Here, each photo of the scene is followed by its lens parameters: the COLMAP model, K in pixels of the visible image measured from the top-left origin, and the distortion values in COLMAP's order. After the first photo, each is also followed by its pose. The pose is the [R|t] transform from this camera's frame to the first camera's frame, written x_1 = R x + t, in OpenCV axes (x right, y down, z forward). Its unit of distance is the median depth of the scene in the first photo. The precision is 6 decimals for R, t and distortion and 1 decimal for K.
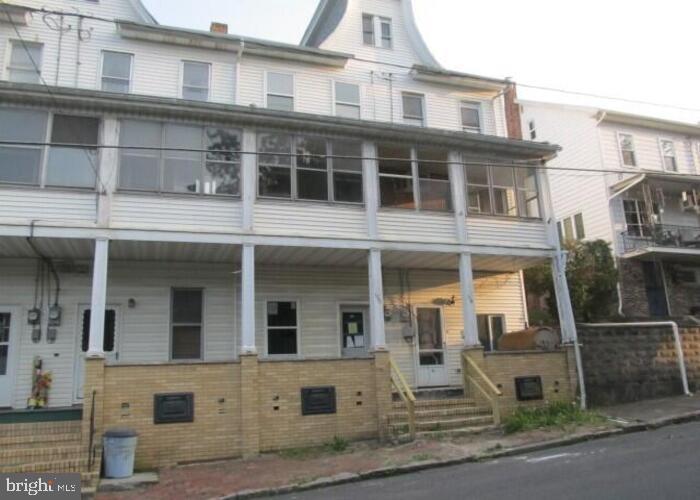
lens RADIAL K [[578.3, 0, 346.2], [0, 578.3, 246.3], [0, 0, 1]] dist [-0.048462, 0.008224]
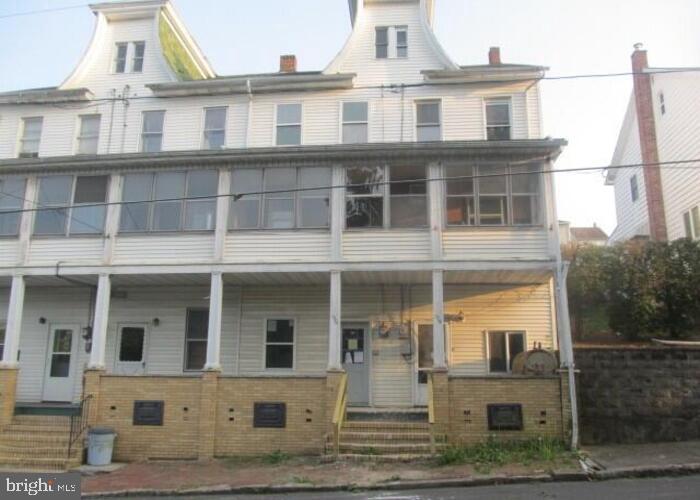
lens RADIAL K [[578.3, 0, 346.1], [0, 578.3, 250.6], [0, 0, 1]] dist [-0.048462, 0.008224]
pose [[0.902052, -0.045687, -0.429203, 0.480255], [0.055521, 0.998403, 0.010412, -0.038583], [0.428042, -0.033222, 0.903148, 0.077445]]
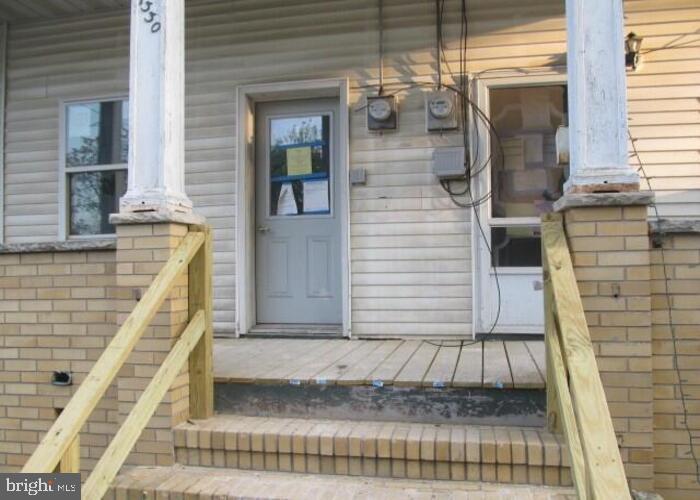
lens RADIAL K [[578.3, 0, 353.4], [0, 578.3, 248.2], [0, 0, 1]] dist [-0.048462, 0.008224]
pose [[0.863671, 0.010195, -0.503954, 0.237693], [0.096184, 0.978091, 0.184626, 0.140581], [0.494795, -0.207928, 0.843768, 0.750738]]
